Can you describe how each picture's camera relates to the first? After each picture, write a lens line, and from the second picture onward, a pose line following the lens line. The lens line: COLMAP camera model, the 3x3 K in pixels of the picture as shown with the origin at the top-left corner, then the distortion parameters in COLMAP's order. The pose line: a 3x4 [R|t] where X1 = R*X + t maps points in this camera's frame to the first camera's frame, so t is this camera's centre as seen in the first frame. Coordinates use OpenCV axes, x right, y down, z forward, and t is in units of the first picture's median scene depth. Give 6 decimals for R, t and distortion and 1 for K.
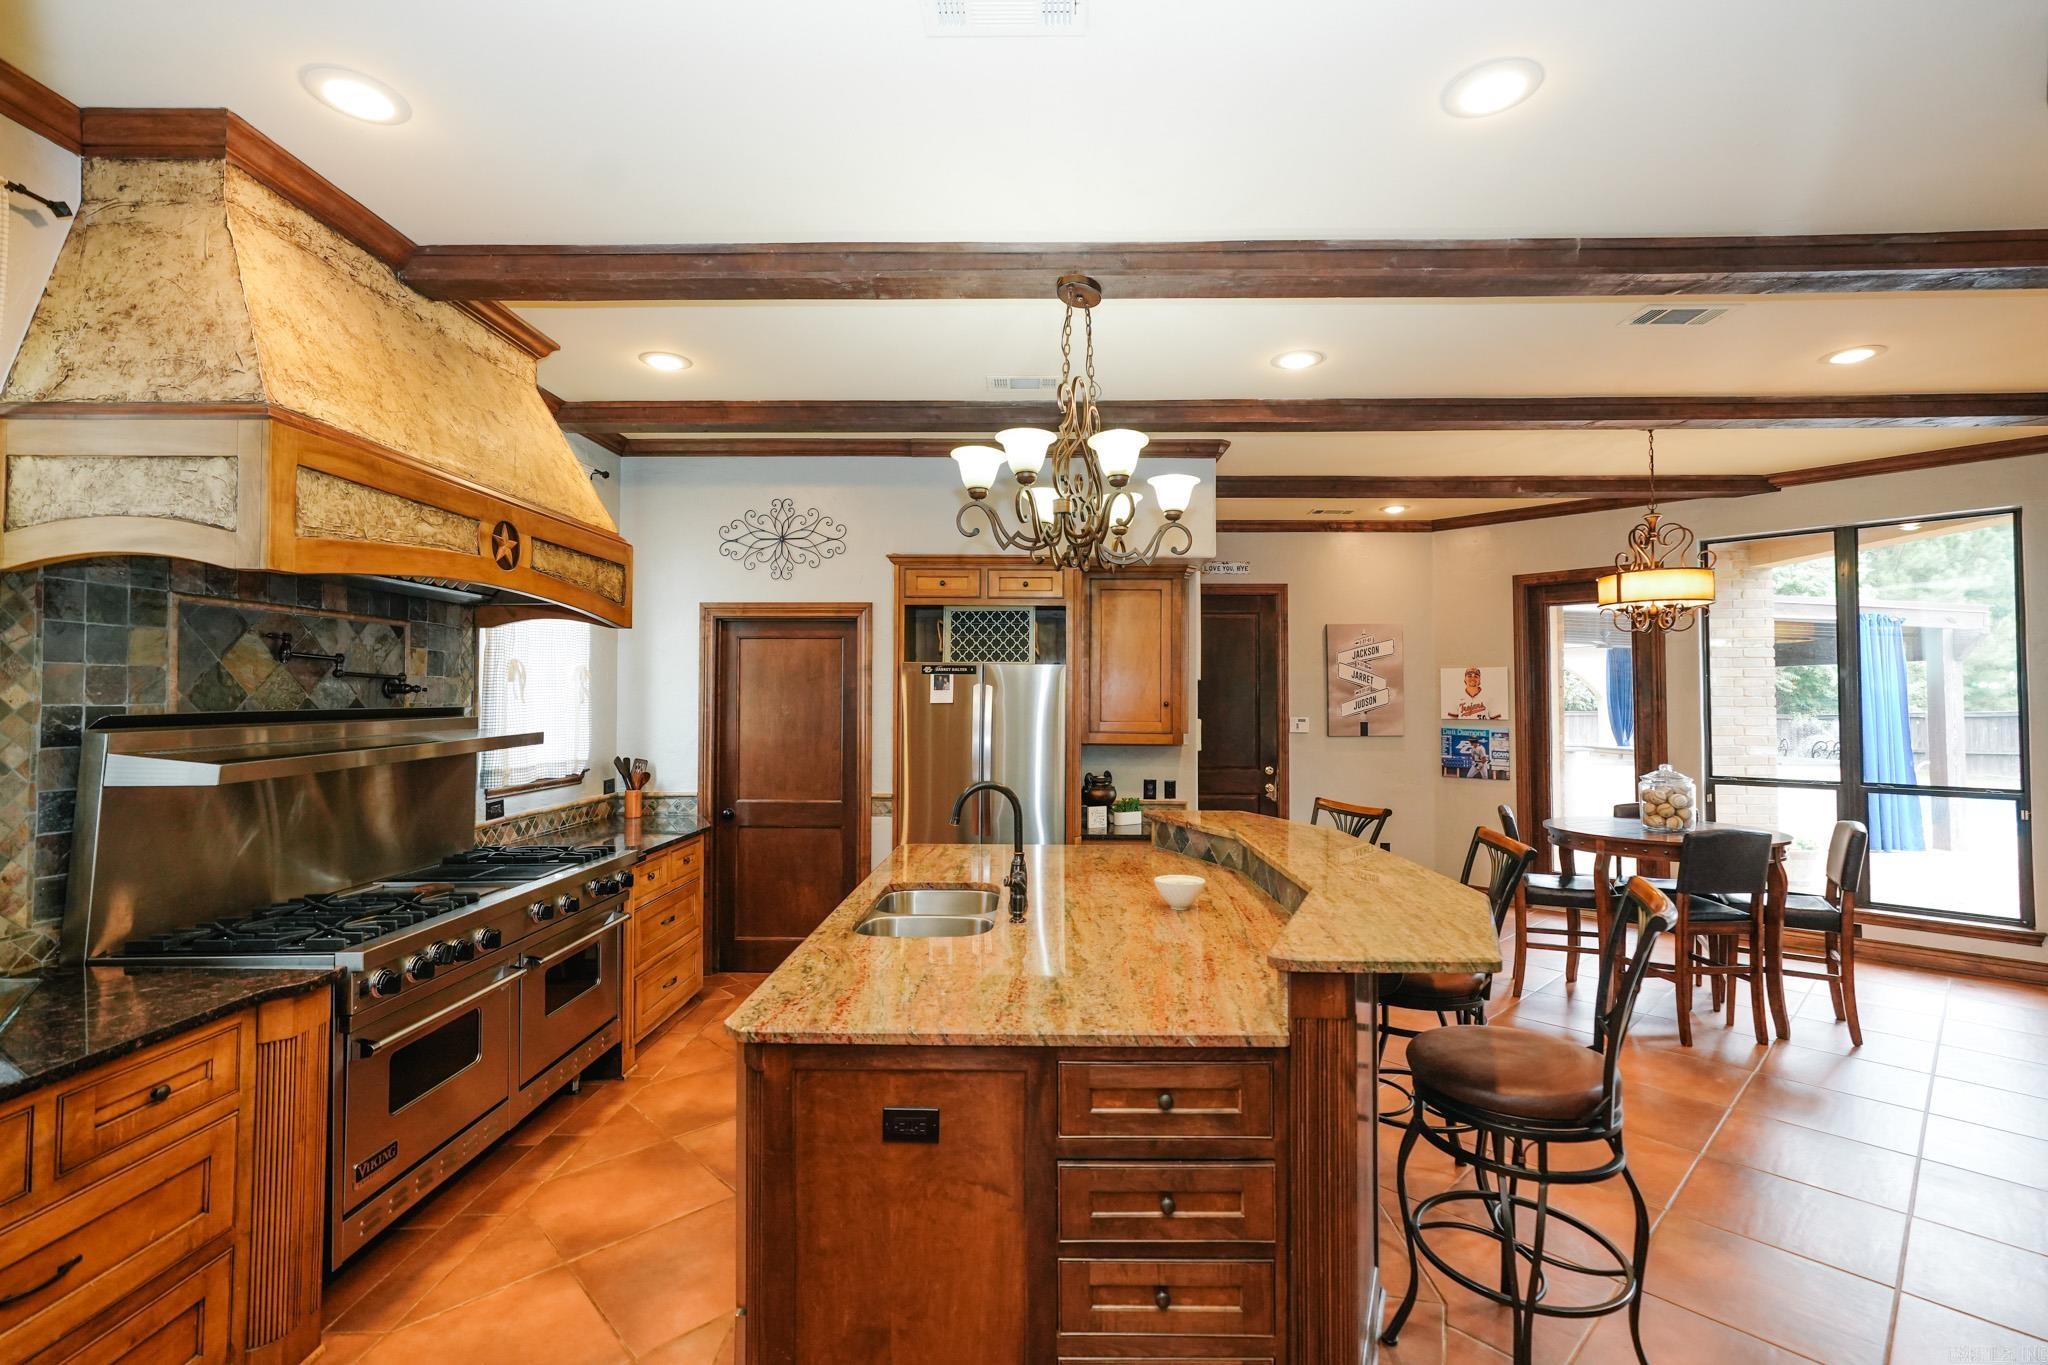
lens RADIAL K [[944.1, 0, 1030.1], [0, 944.1, 673.2], [0, 0, 1]] dist [-0.000941, 0.003695]
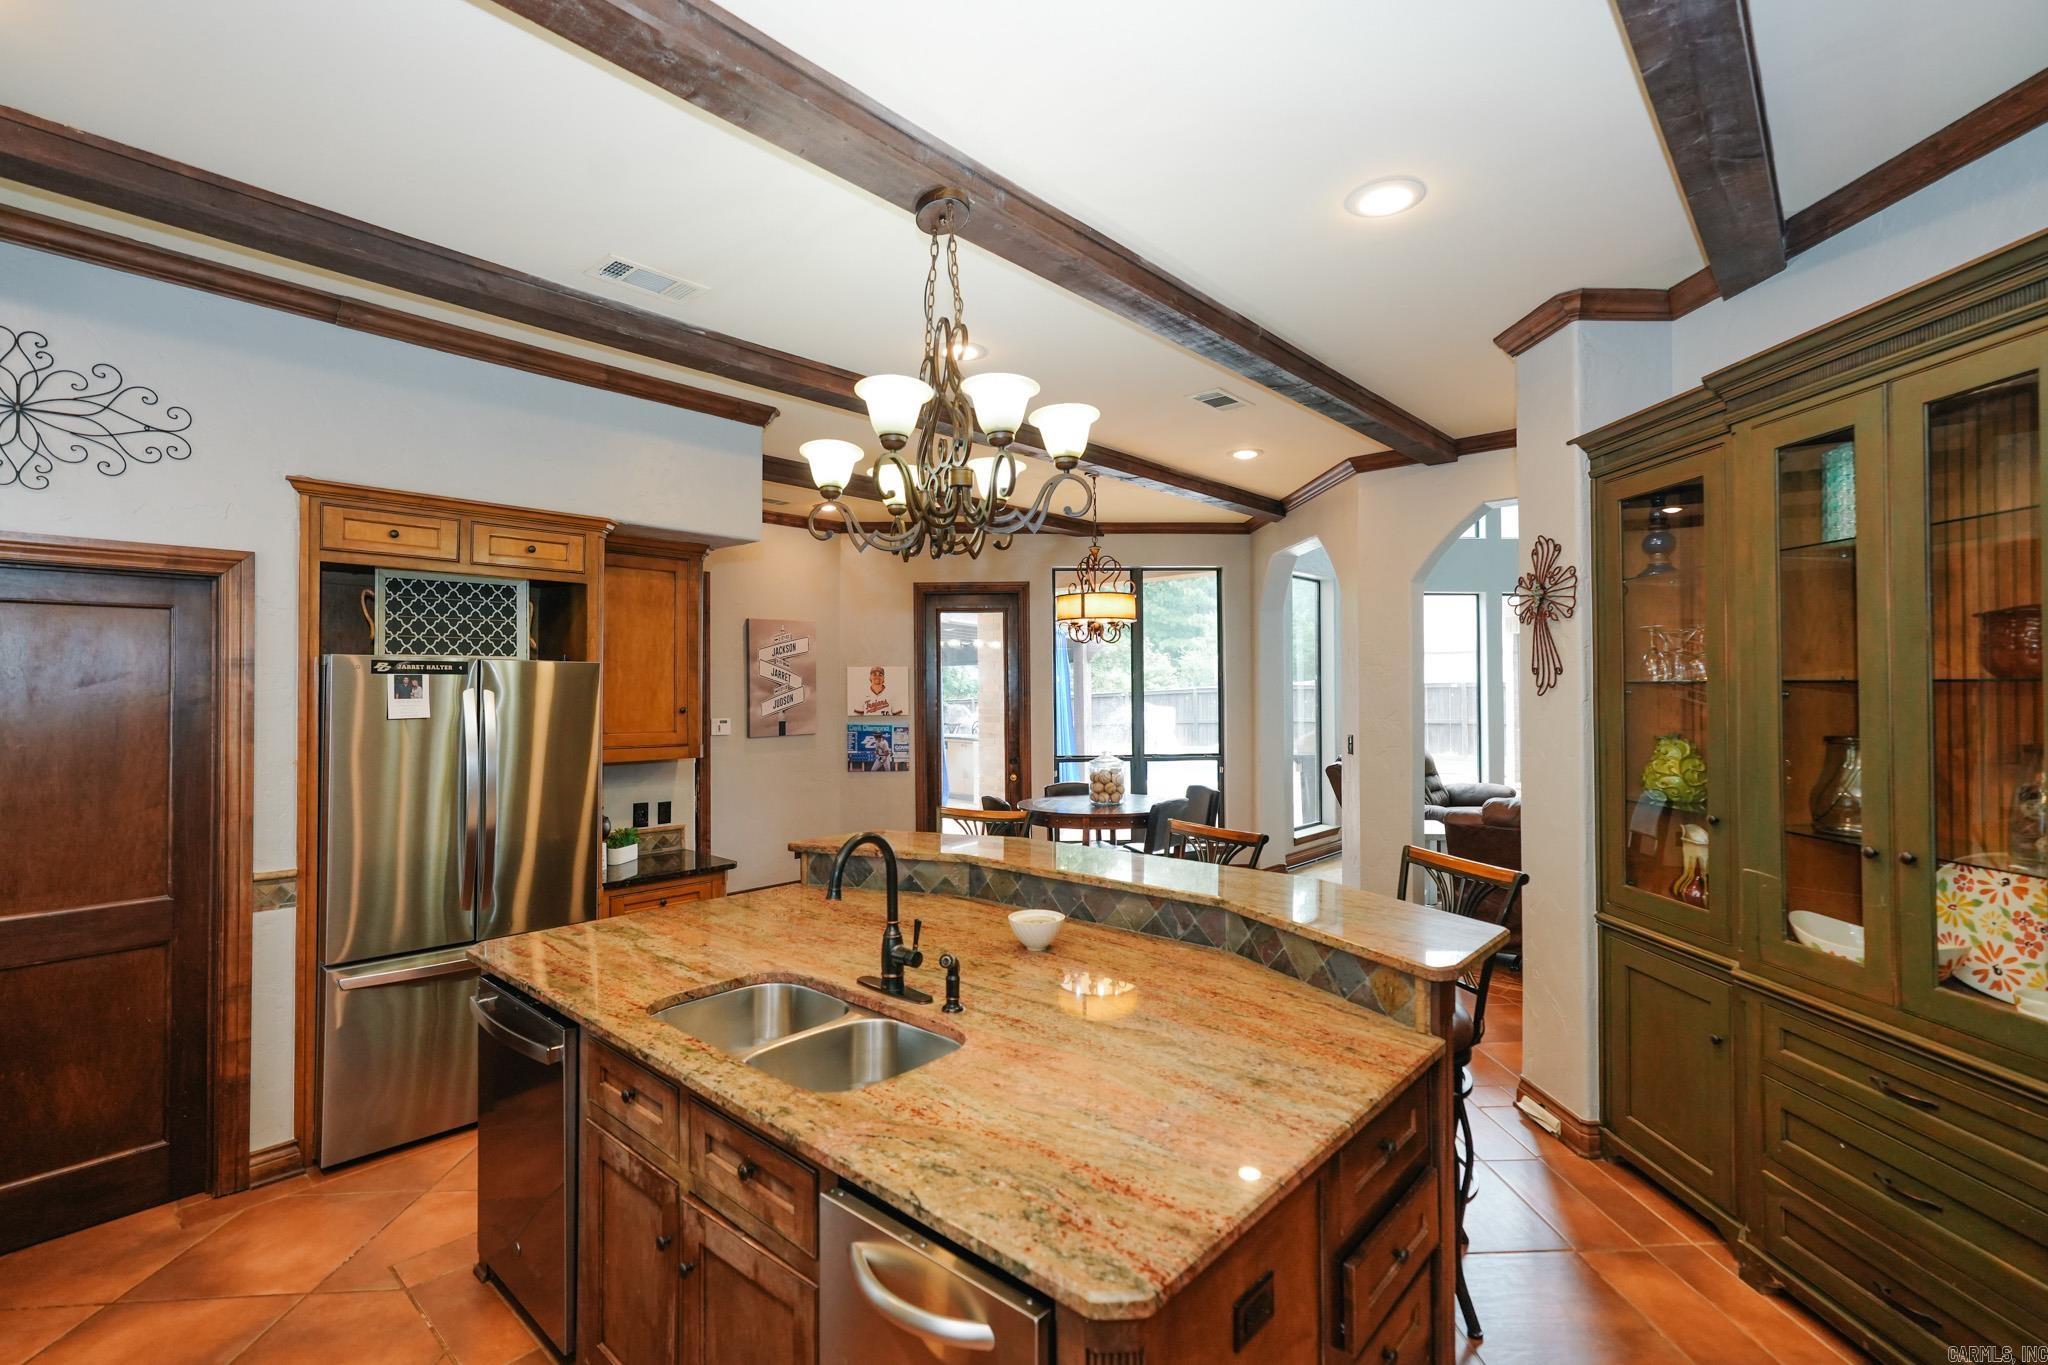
lens RADIAL K [[944.1, 0, 1026.8], [0, 944.1, 675.5], [0, 0, 1]] dist [-0.000941, 0.003695]
pose [[0.648380, 0.003262, 0.761310, -0.299423], [-0.015111, 0.999849, 0.008585, -0.009832], [-0.761167, -0.017071, 0.648332, 0.243742]]
